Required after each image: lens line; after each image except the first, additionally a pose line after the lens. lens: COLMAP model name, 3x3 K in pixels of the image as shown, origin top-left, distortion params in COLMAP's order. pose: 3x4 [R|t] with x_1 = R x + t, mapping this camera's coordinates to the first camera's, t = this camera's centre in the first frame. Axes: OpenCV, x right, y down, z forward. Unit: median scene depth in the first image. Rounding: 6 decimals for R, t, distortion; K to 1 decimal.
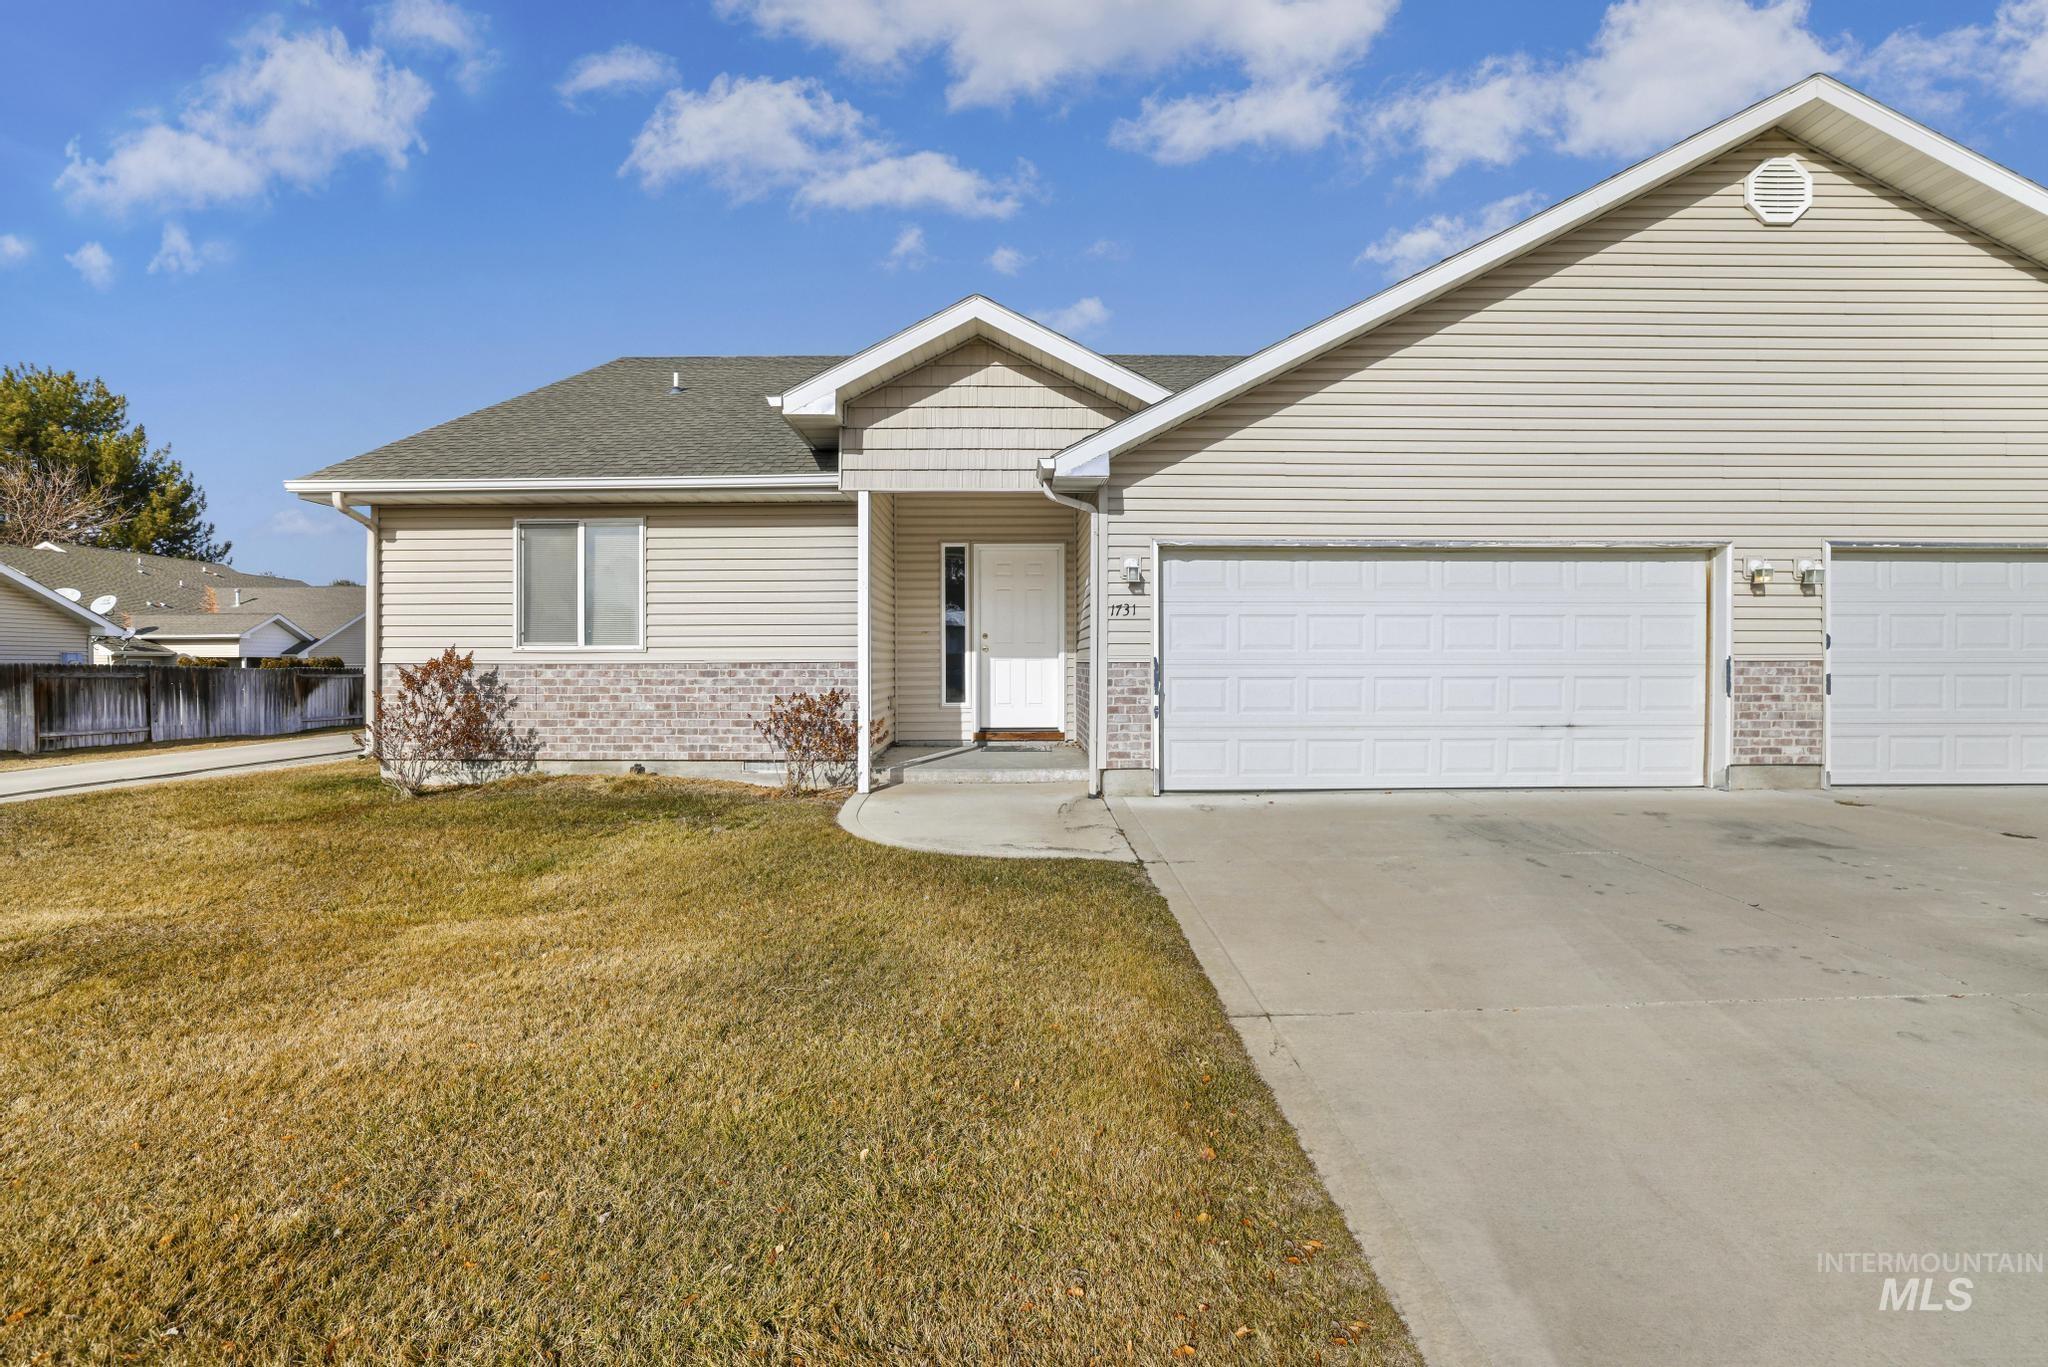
lens RADIAL K [[895.6, 0, 1023.1], [0, 895.6, 675.7], [0, 0, 1]] dist [-0.047925, 0.020554]
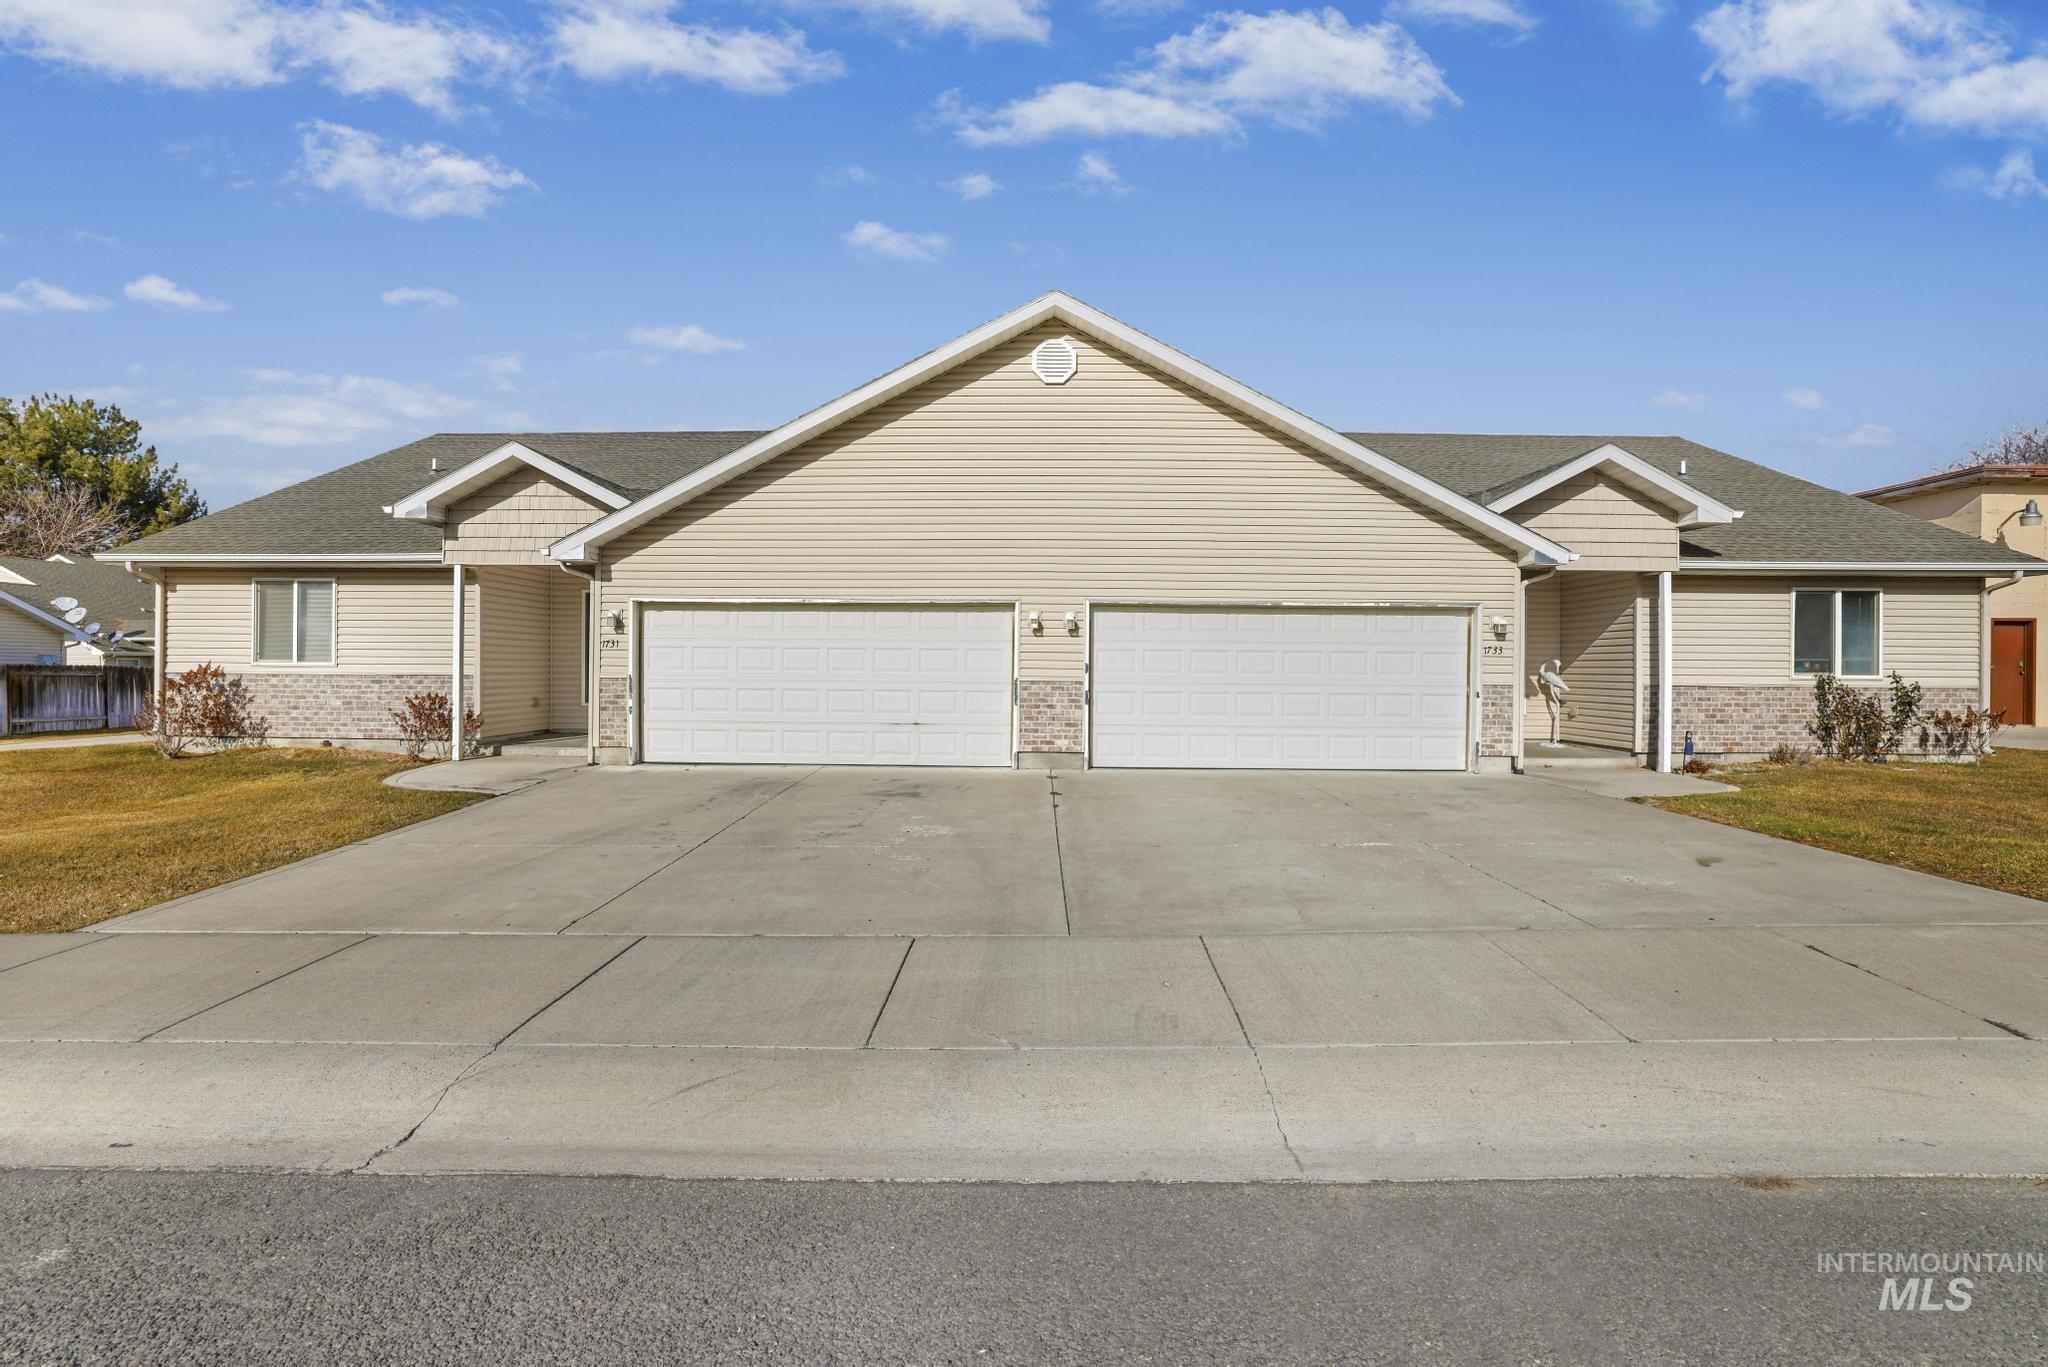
lens RADIAL K [[895.6, 0, 1023.1], [0, 895.6, 675.7], [0, 0, 1]] dist [-0.047925, 0.020554]
pose [[0.999506, 0.010610, -0.029573, 0.798355], [-0.010705, 0.999938, -0.003067, -0.019540], [0.029538, 0.003382, 0.999558, -0.463796]]
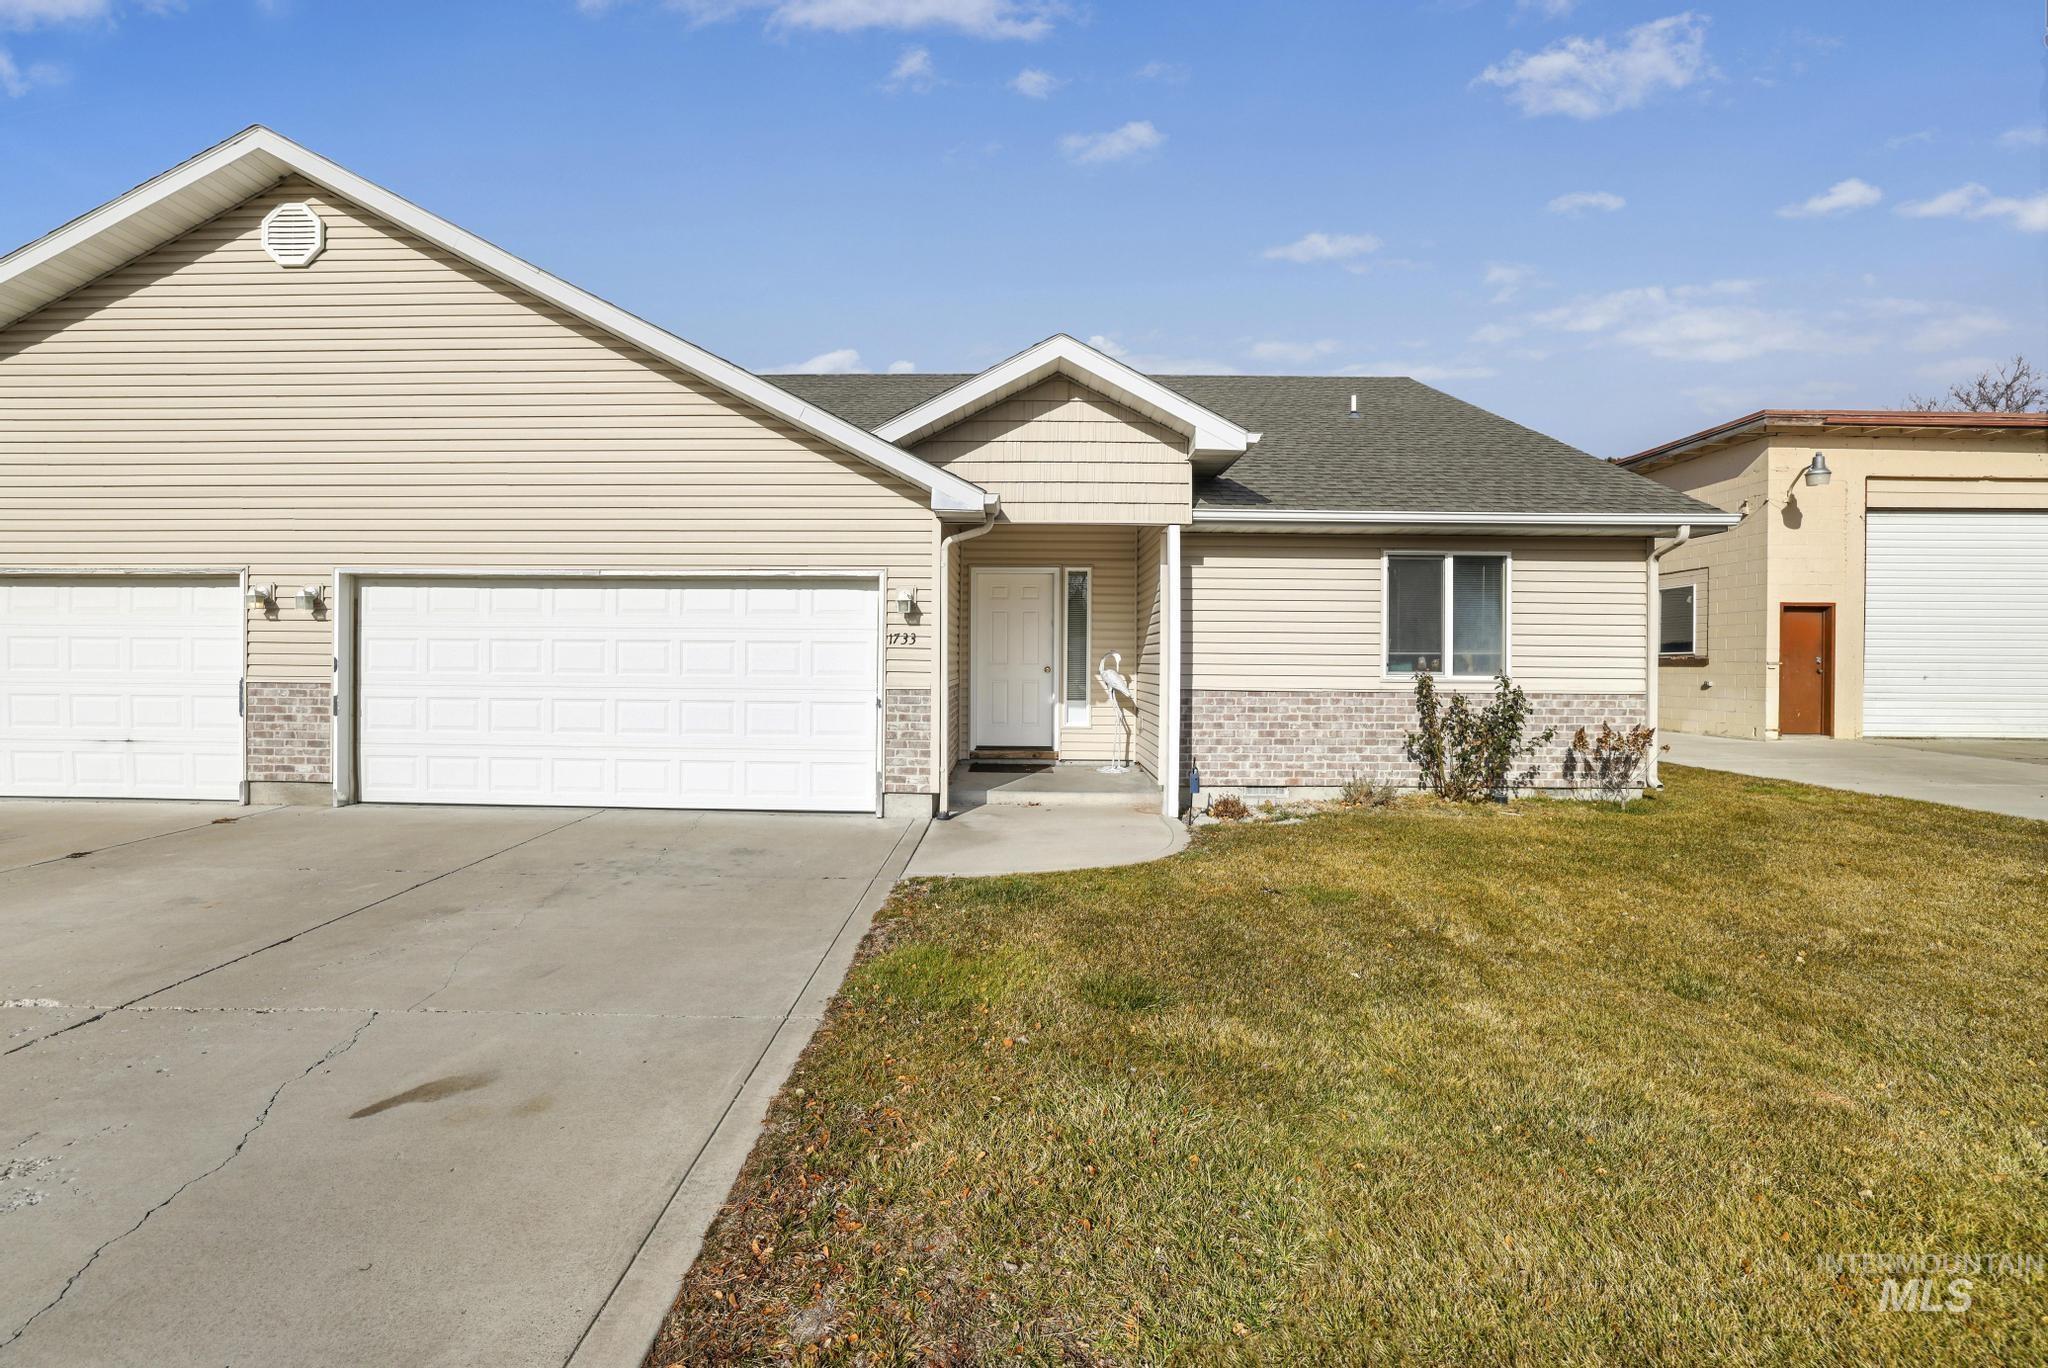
lens RADIAL K [[895.6, 0, 1023.1], [0, 895.6, 676.2], [0, 0, 1]] dist [-0.047925, 0.020554]
pose [[0.999461, 0.011829, -0.030616, 1.647626], [-0.011803, 0.999930, 0.001041, -0.033672], [0.030626, -0.000679, 0.999531, -0.020154]]
